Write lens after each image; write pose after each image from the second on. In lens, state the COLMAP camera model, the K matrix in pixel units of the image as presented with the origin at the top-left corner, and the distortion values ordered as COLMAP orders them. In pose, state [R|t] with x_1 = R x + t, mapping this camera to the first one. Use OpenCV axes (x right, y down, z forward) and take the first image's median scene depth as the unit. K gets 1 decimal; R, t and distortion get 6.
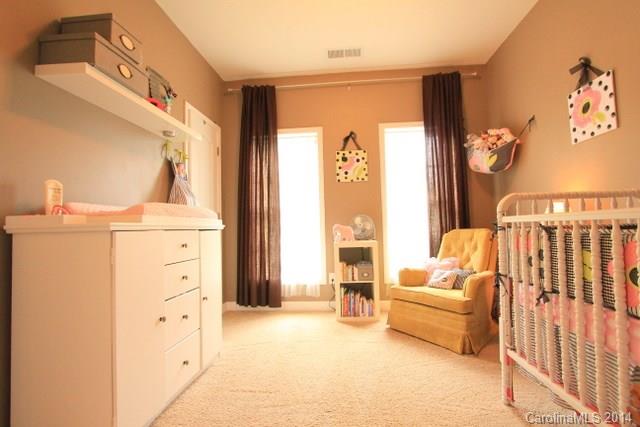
lens RADIAL K [[296.2, 0, 320.8], [0, 296.2, 215.1], [0, 0, 1]] dist [-0.017923, 0.000424]
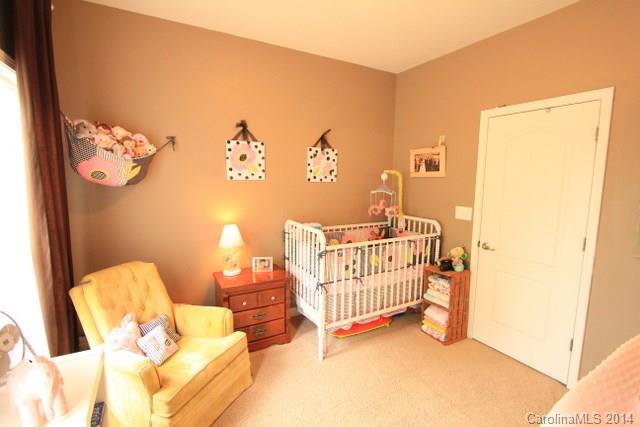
lens RADIAL K [[296.2, 0, 318.4], [0, 296.2, 211.8], [0, 0, 1]] dist [-0.017923, 0.000424]
pose [[-0.563932, -0.078275, 0.822103, -0.484772], [-0.030742, 0.996798, 0.073820, -0.226111], [-0.825249, 0.016356, -0.564532, 1.518271]]
